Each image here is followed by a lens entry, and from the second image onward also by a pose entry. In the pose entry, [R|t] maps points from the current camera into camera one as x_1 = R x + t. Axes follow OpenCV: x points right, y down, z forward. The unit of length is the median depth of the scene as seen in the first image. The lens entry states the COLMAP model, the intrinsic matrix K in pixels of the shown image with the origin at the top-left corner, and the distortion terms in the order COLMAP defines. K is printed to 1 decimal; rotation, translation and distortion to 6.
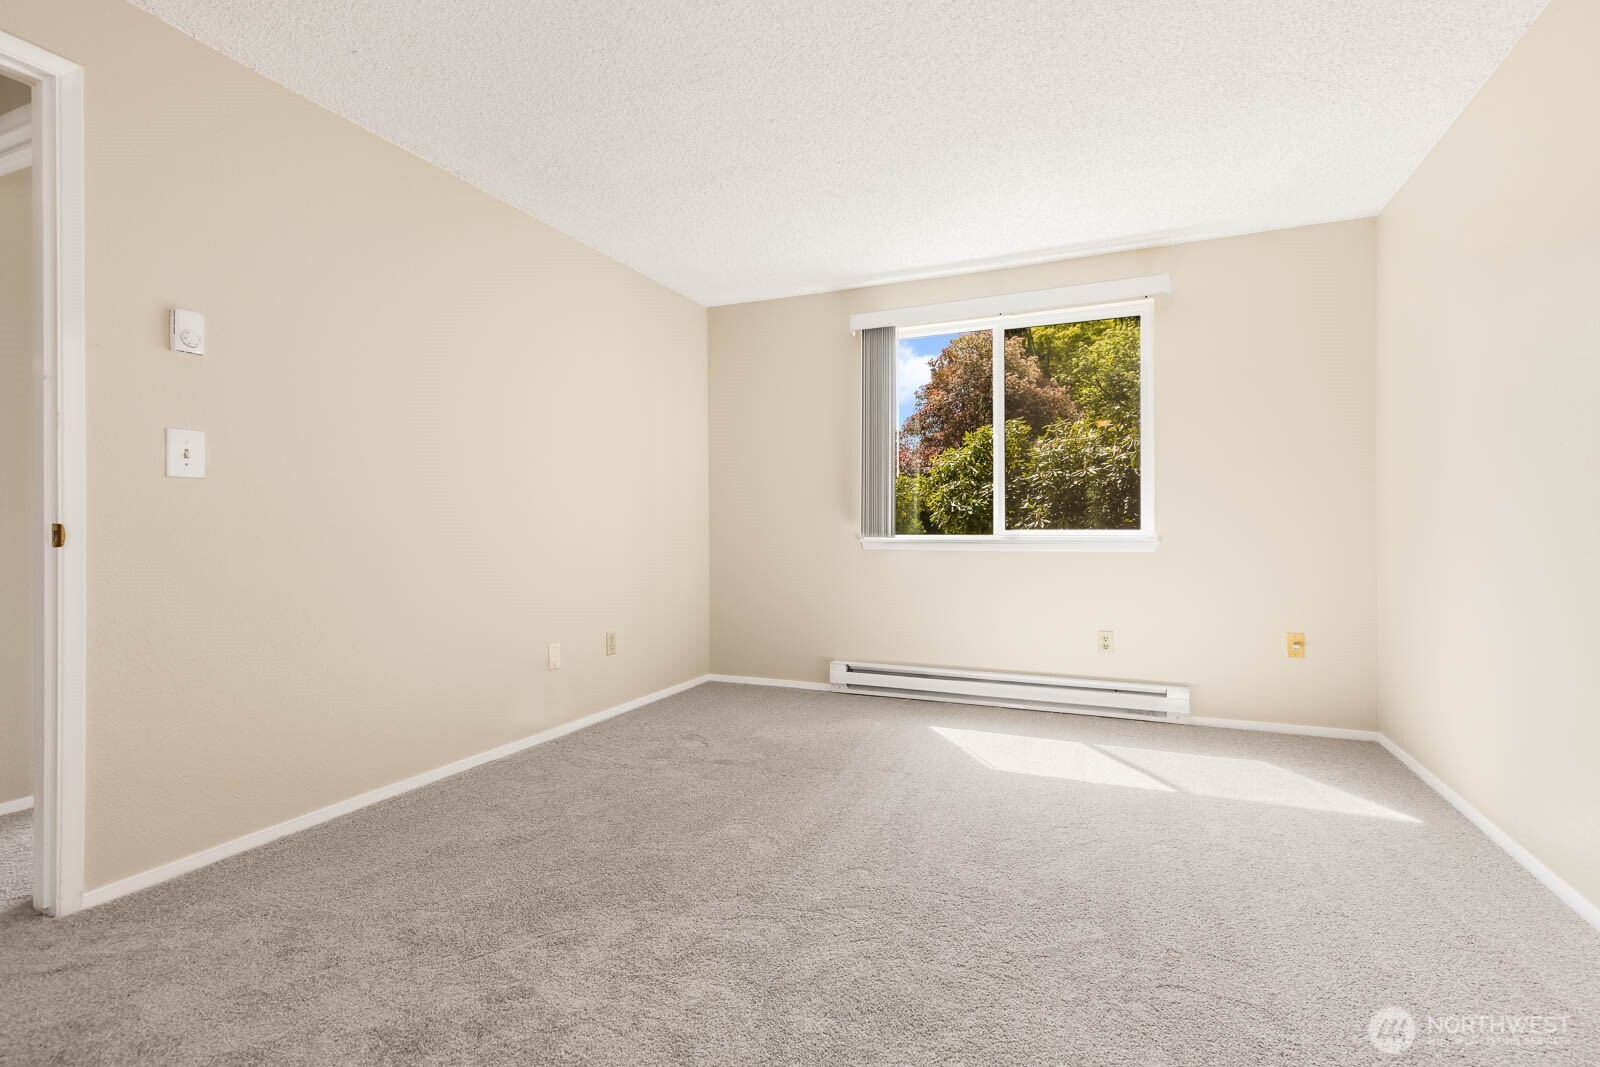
lens RADIAL K [[736.7, 0, 808.8], [0, 736.7, 529.5], [0, 0, 1]] dist [0.011764, -0.000151]
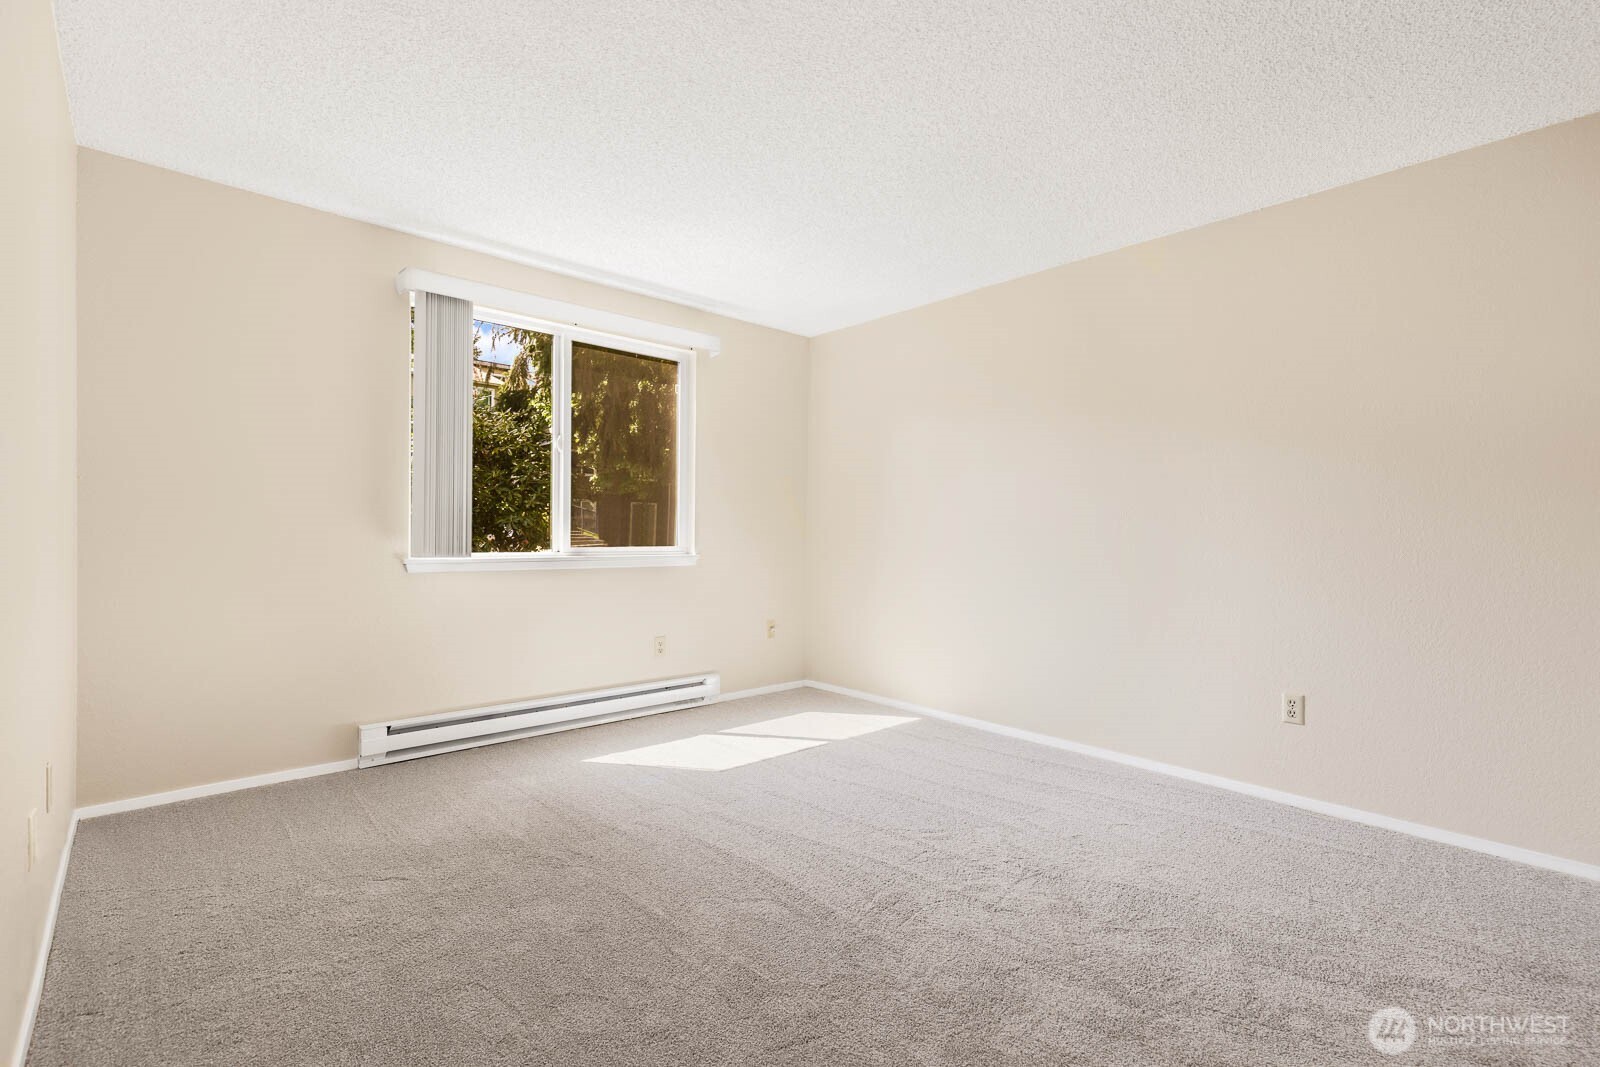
lens RADIAL K [[736.7, 0, 803.5], [0, 736.7, 544.3], [0, 0, 1]] dist [0.011764, -0.000151]
pose [[0.410280, -0.004608, 0.911948, -0.494291], [-0.007202, 0.999940, 0.008292, -0.013100], [-0.911931, -0.009970, 0.410222, 0.320590]]
